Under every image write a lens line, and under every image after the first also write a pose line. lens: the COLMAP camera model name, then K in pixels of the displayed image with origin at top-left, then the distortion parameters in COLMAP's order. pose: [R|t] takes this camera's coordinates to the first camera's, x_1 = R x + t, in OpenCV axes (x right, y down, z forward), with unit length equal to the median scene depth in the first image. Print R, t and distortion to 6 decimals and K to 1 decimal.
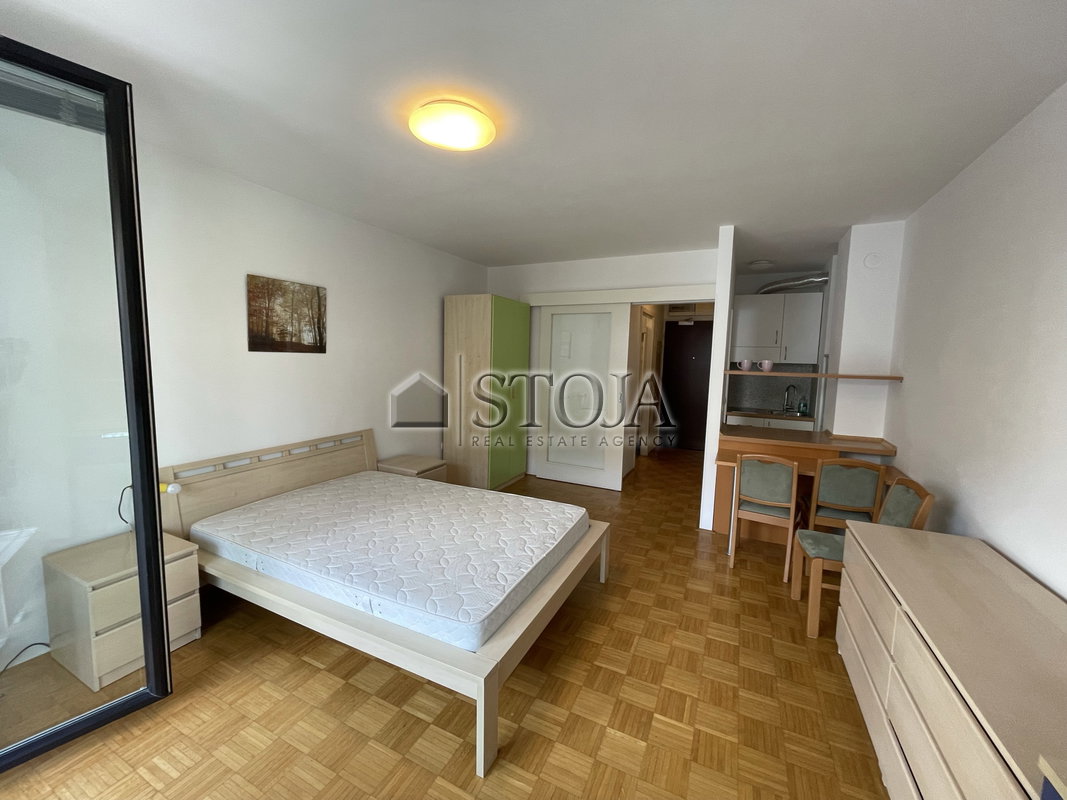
lens RADIAL K [[430.1, 0, 532.6], [0, 430.1, 399.5], [0, 0, 1]] dist [0.001457, -0.002525]
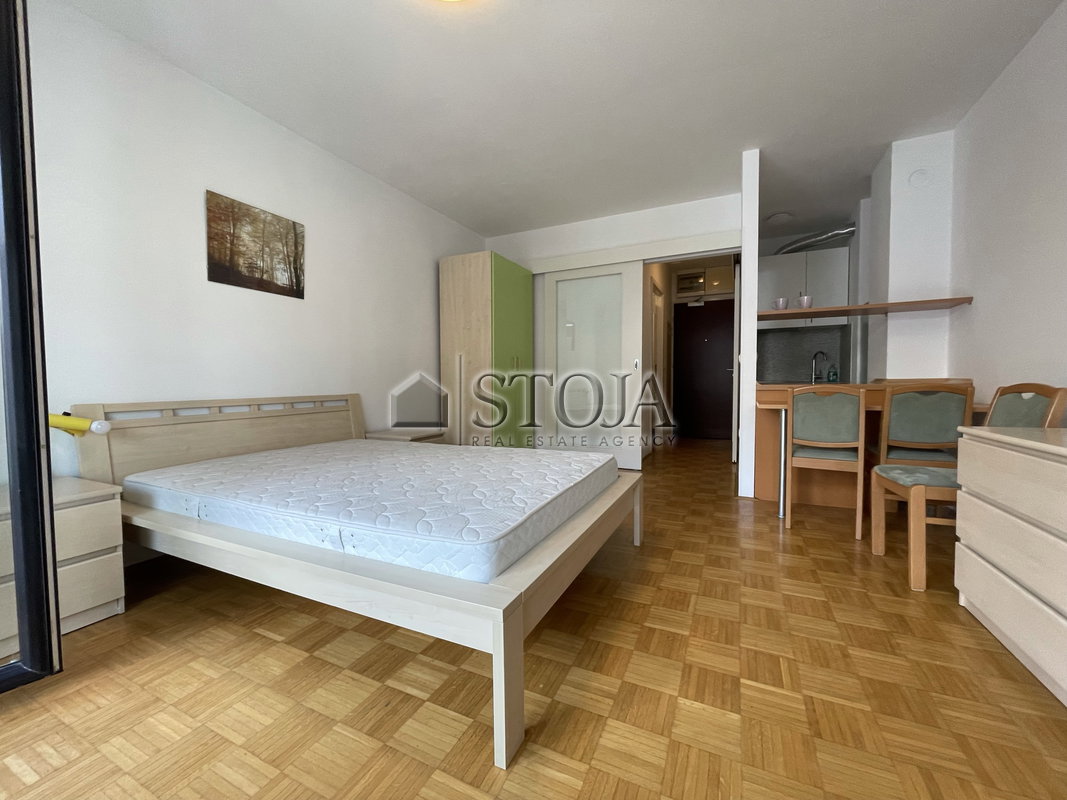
lens RADIAL K [[430.1, 0, 532.9], [0, 430.1, 398.6], [0, 0, 1]] dist [0.001457, -0.002525]
pose [[0.999517, -0.030791, 0.004218, -0.038894], [0.030993, 0.997608, -0.061789, 0.239416], [-0.002305, 0.061890, 0.998080, 0.208558]]
